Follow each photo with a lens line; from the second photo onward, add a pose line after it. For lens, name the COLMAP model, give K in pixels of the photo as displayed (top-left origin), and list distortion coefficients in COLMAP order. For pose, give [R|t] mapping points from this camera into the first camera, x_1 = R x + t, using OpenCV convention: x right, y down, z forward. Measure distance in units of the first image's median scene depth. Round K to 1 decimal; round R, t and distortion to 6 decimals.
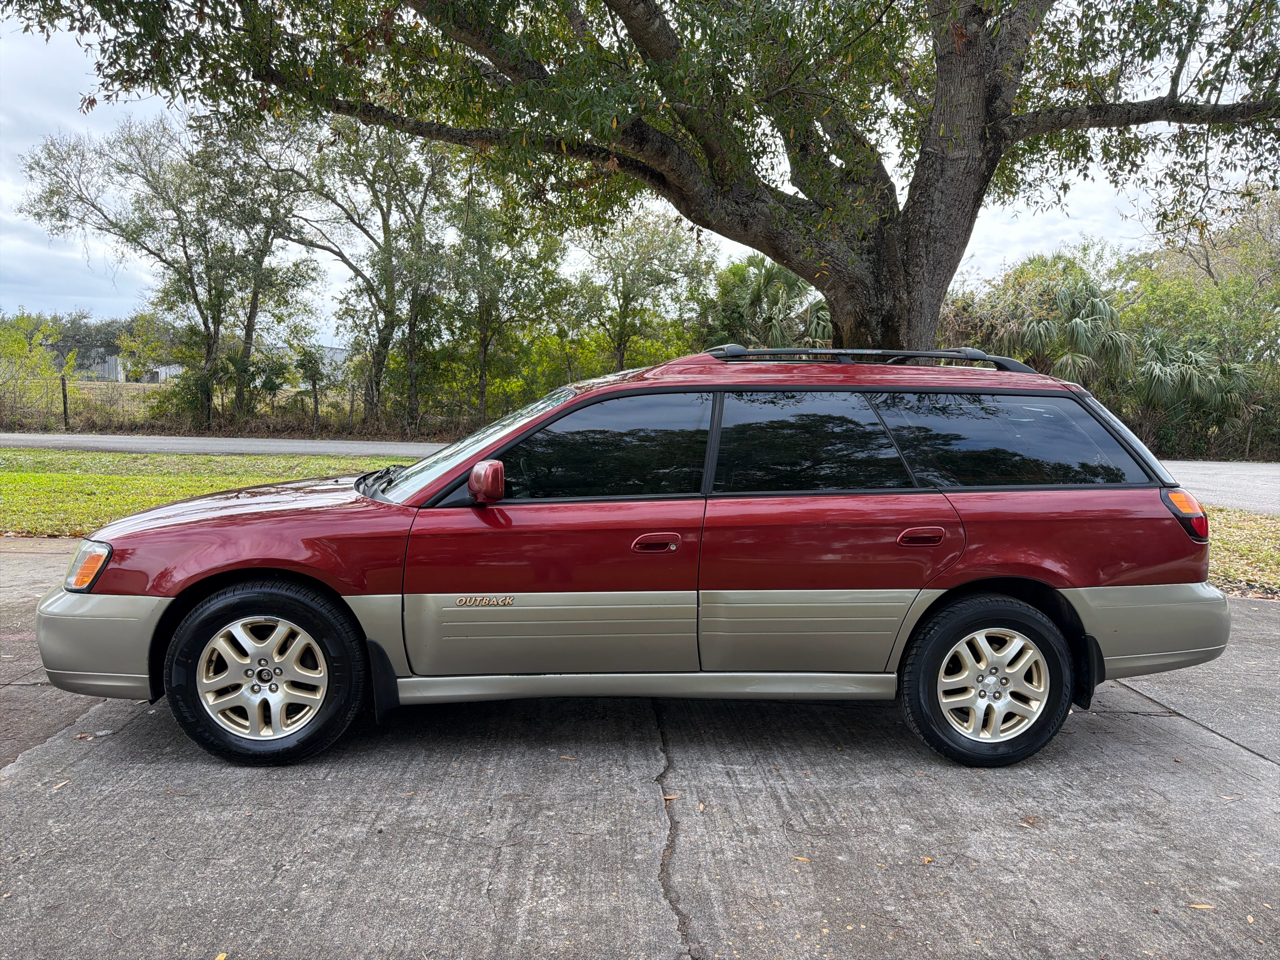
lens RADIAL K [[905.7, 0, 641.4], [0, 905.7, 485.7], [0, 0, 1]] dist [0.017131, -0.020809]
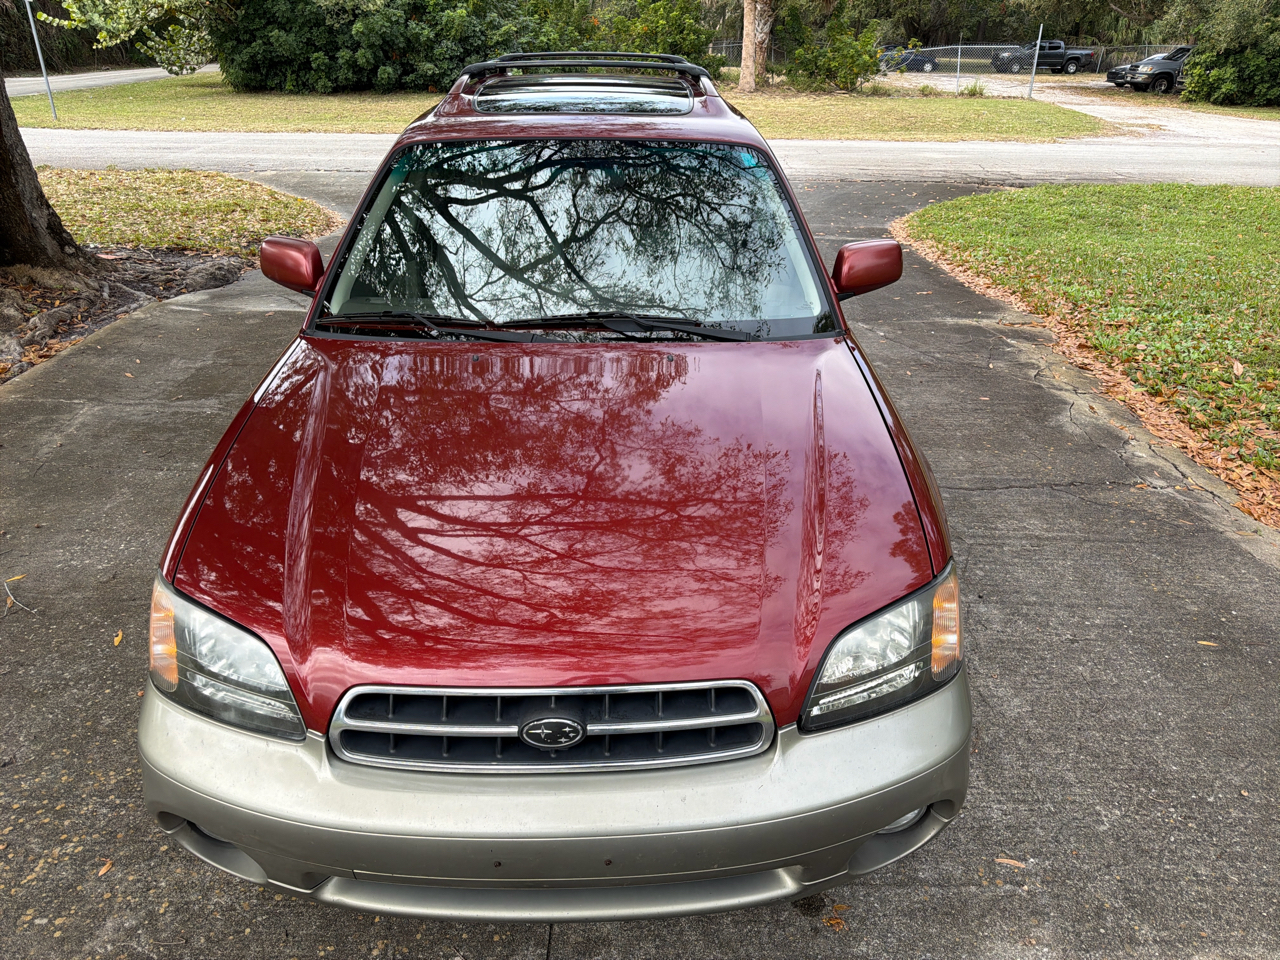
lens RADIAL K [[905.7, 0, 643.9], [0, 905.7, 470.6], [0, 0, 1]] dist [0.017131, -0.020809]
pose [[0.064941, -0.456907, 0.887141, -0.977502], [0.083021, 0.888409, 0.451483, -0.226717], [-0.994430, 0.044331, 0.095627, 1.038869]]
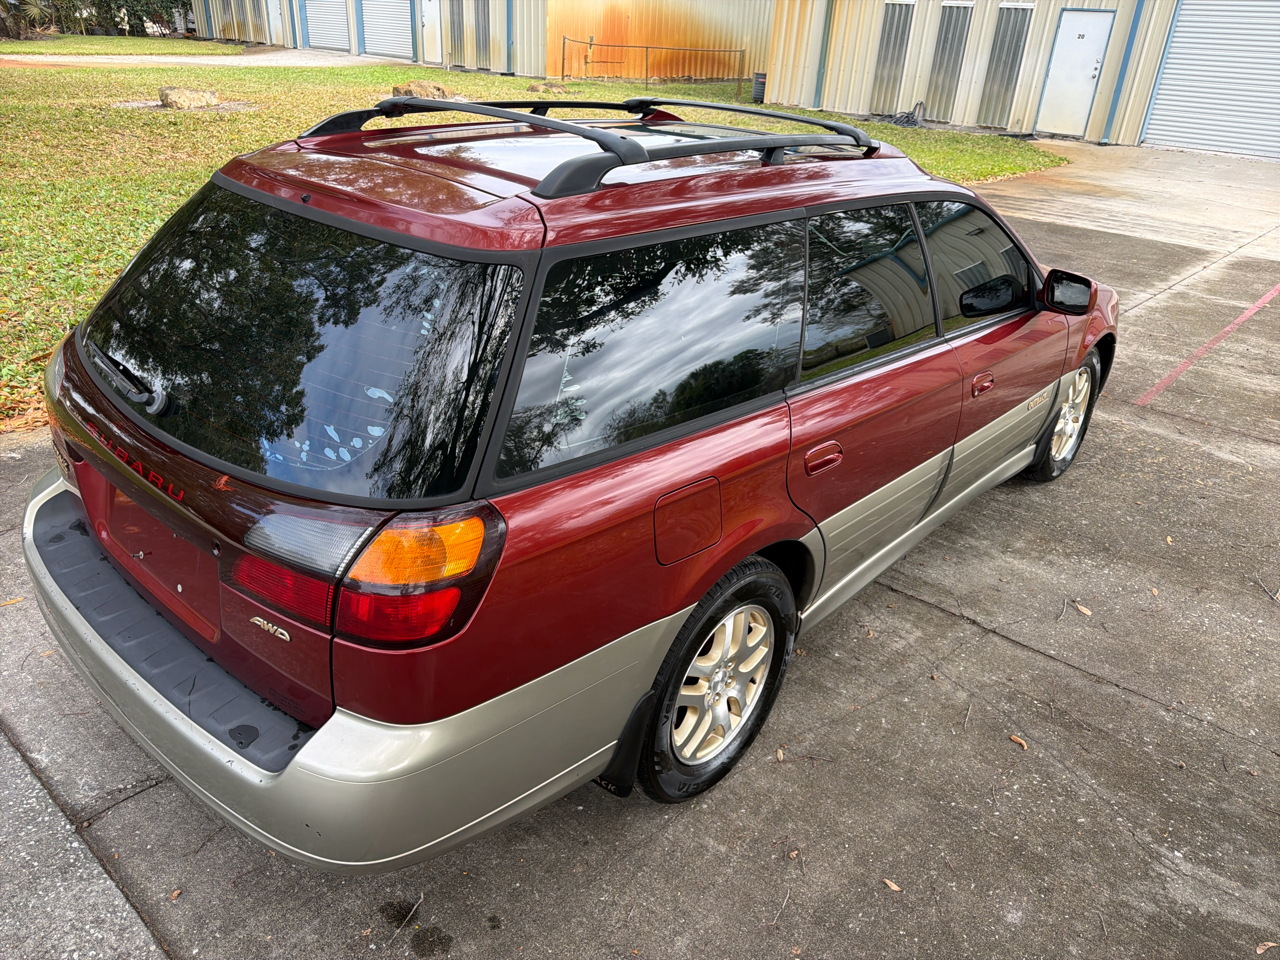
lens RADIAL K [[905.7, 0, 647.7], [0, 905.7, 483.1], [0, 0, 1]] dist [0.017131, -0.020809]
pose [[-0.718935, 0.245134, -0.650417, 0.784652], [-0.146603, 0.861220, 0.486630, -0.276474], [0.679441, 0.445208, -0.583224, 1.760665]]
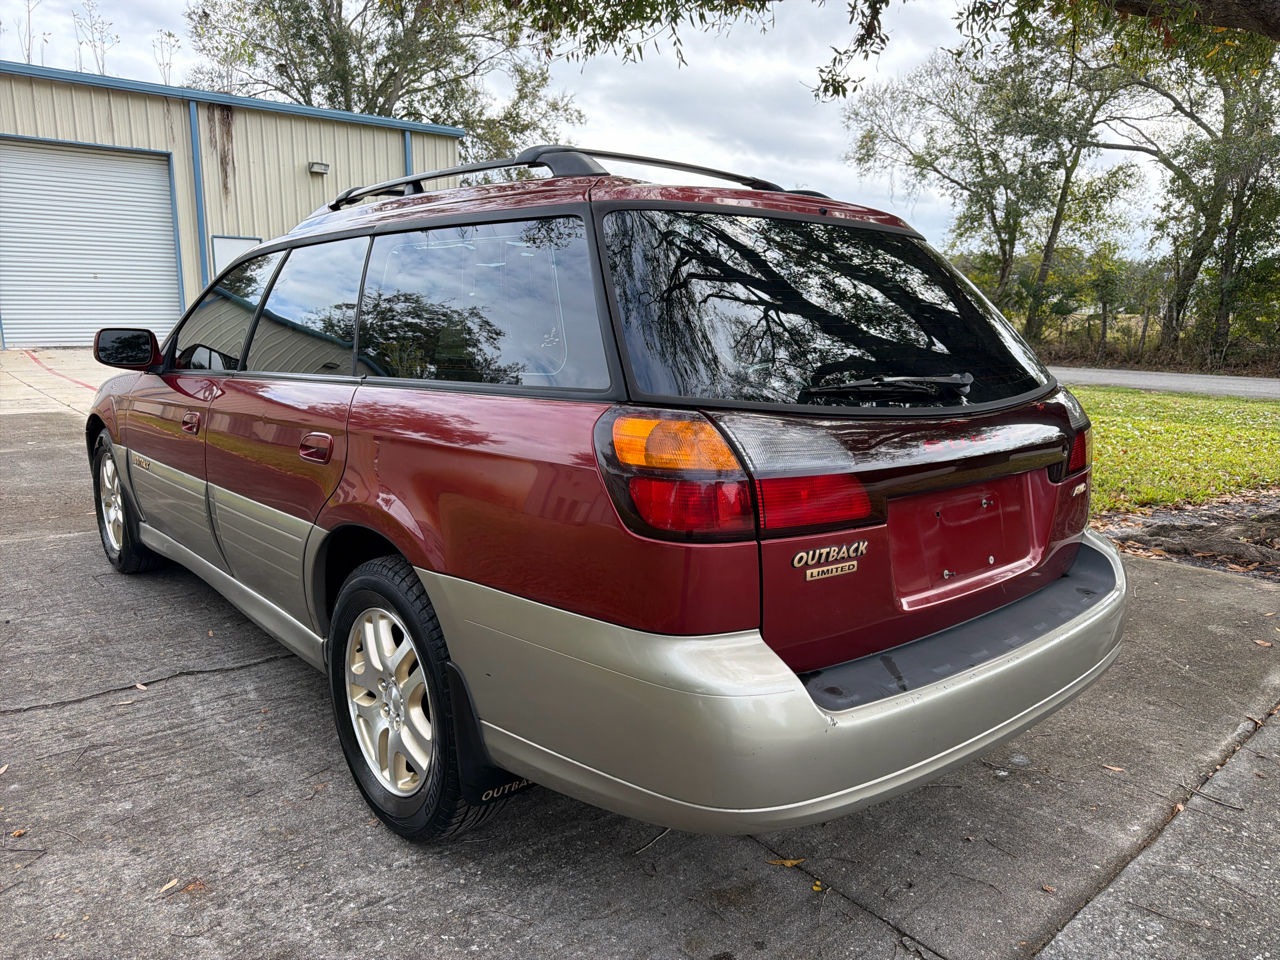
lens RADIAL K [[905.7, 0, 632.5], [0, 905.7, 486.5], [0, 0, 1]] dist [0.017131, -0.020809]
pose [[0.582975, 0.132136, -0.801673, 0.960367], [-0.072439, 0.991210, 0.110700, -0.005469], [0.809254, -0.006463, 0.587423, 0.772726]]
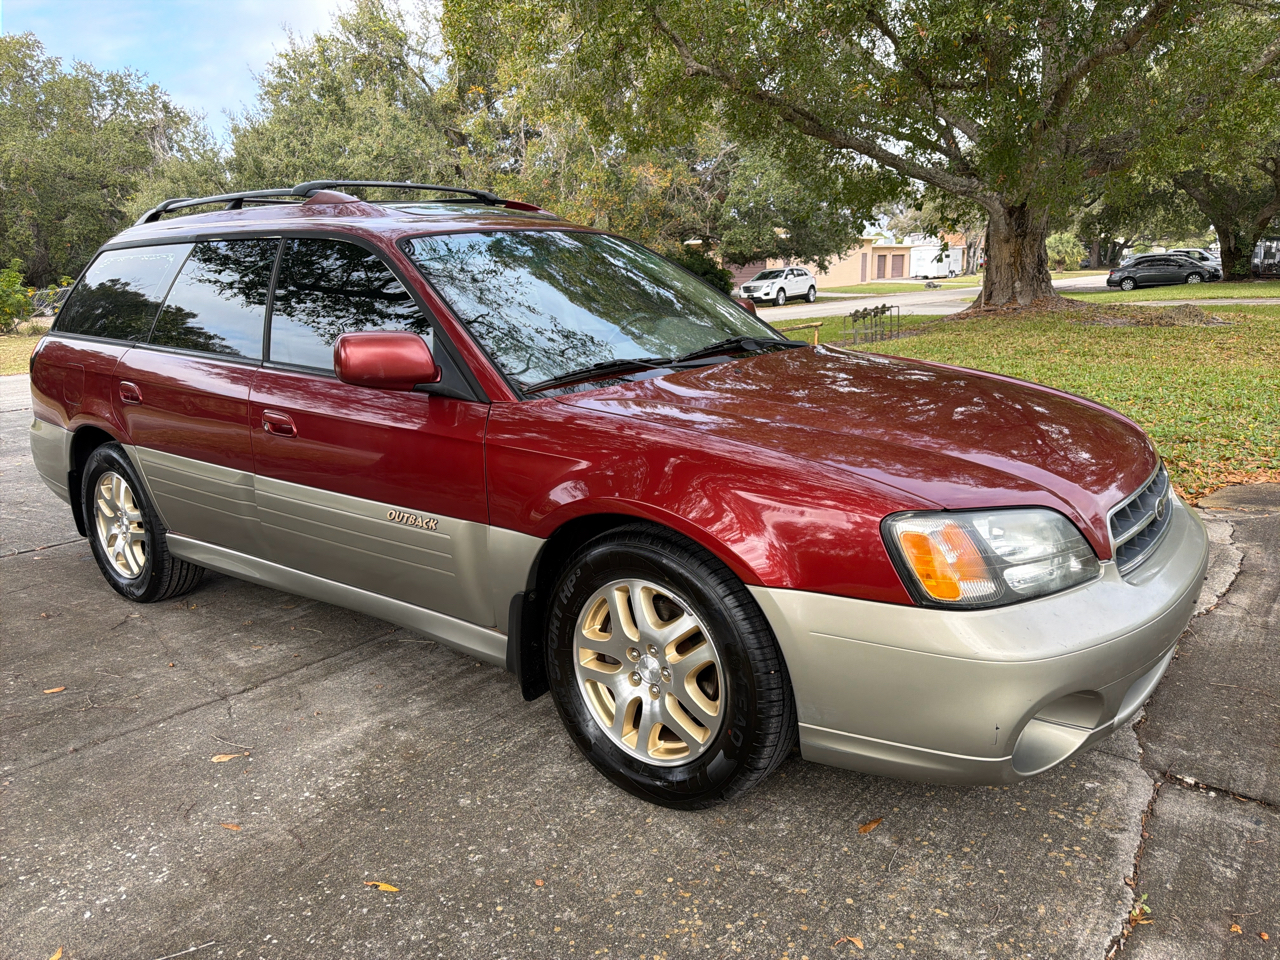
lens RADIAL K [[905.7, 0, 633.4], [0, 905.7, 478.4], [0, 0, 1]] dist [0.017131, -0.020809]
pose [[-0.735202, -0.154373, 0.660035, -0.797751], [0.075455, 0.949032, 0.306013, -0.160071], [-0.673635, 0.274785, -0.686083, 1.784163]]
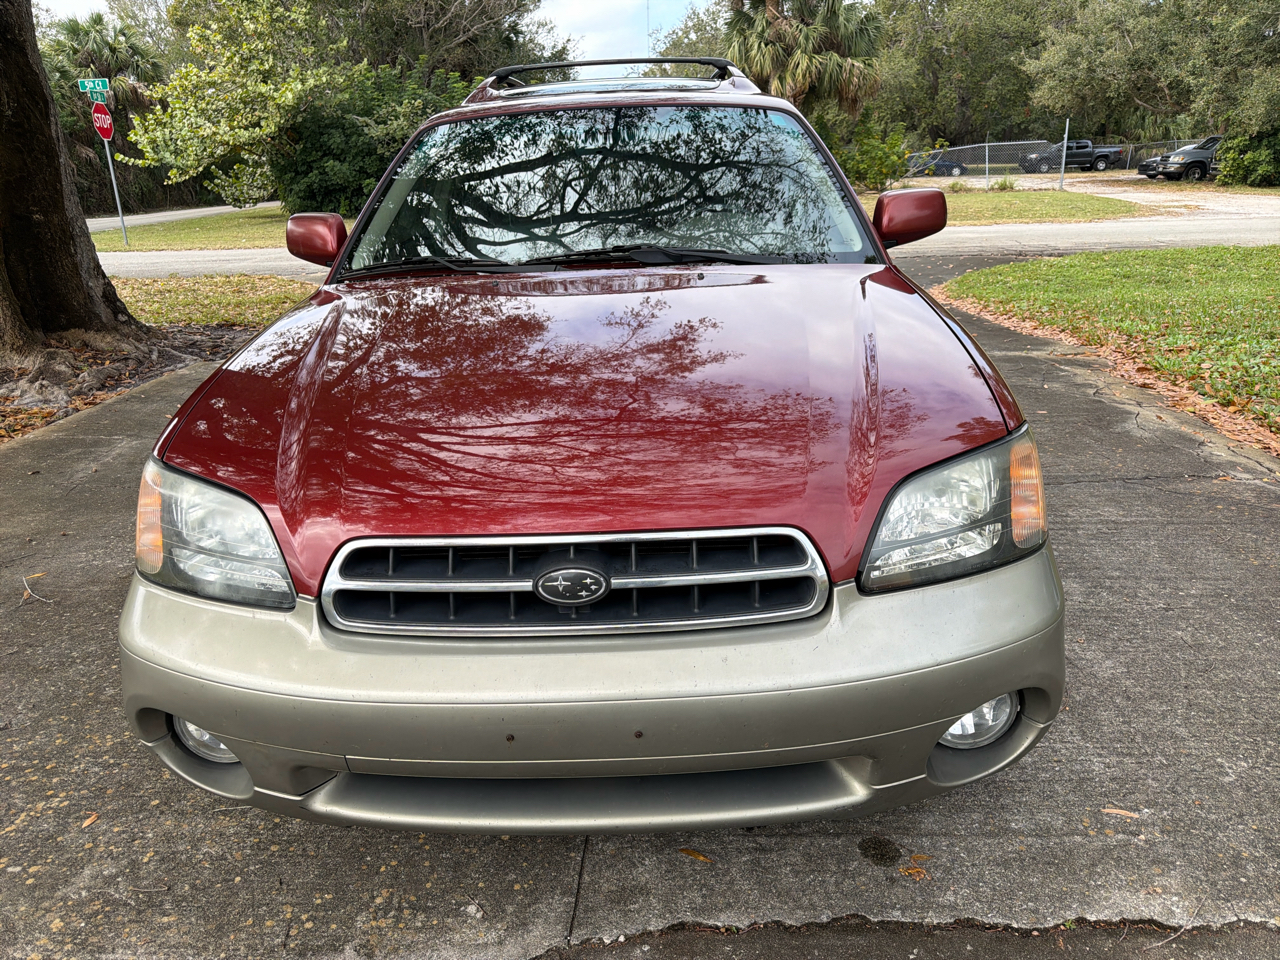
lens RADIAL K [[905.7, 0, 632.4], [0, 905.7, 478.7], [0, 0, 1]] dist [0.017131, -0.020809]
pose [[0.110409, -0.354928, 0.928351, -0.983277], [0.130397, 0.931161, 0.340494, -0.090485], [-0.985295, 0.083460, 0.149090, 1.044669]]
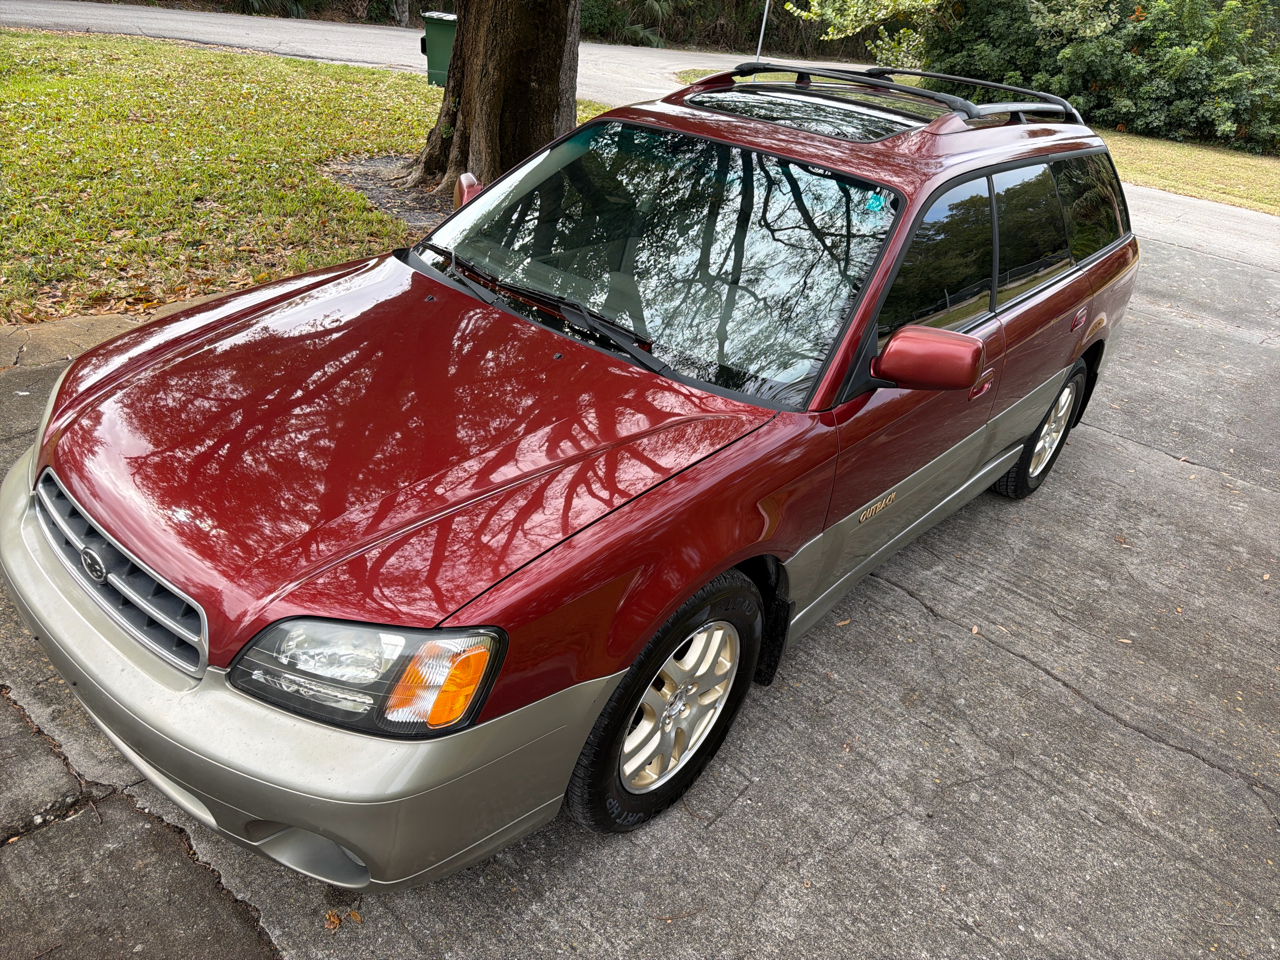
lens RADIAL K [[905.7, 0, 633.9], [0, 905.7, 483.9], [0, 0, 1]] dist [0.017131, -0.020809]
pose [[0.718733, -0.276463, 0.637959, -0.751527], [-0.039768, 0.899700, 0.434693, -0.200888], [-0.694148, -0.337799, 0.635650, 0.609568]]
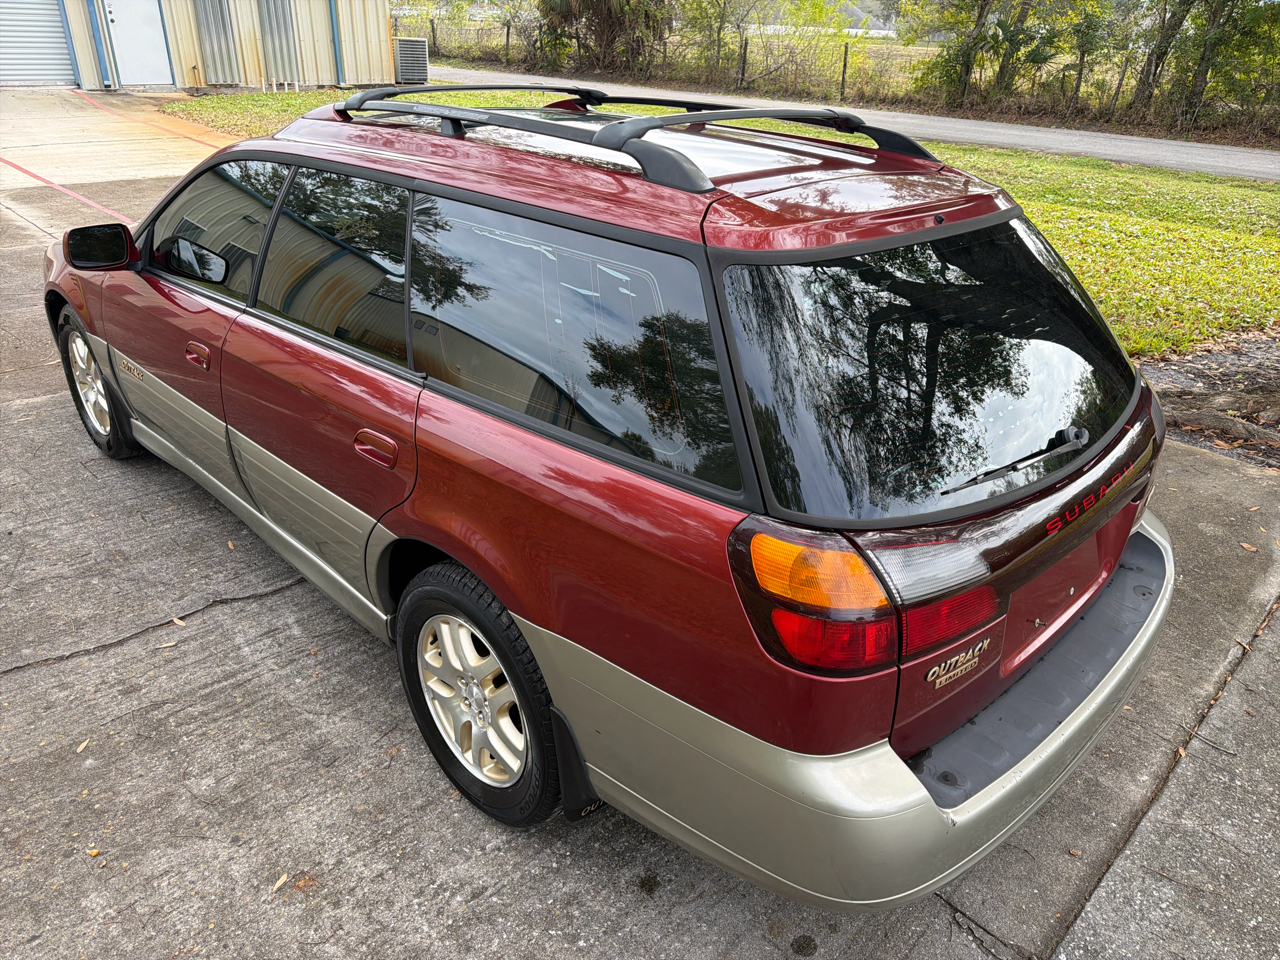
lens RADIAL K [[905.7, 0, 635.0], [0, 905.7, 486.2], [0, 0, 1]] dist [0.017131, -0.020809]
pose [[0.635136, 0.343460, -0.691836, 0.846277], [-0.092397, 0.923049, 0.373420, -0.165126], [0.766854, -0.173249, 0.617997, 0.723458]]
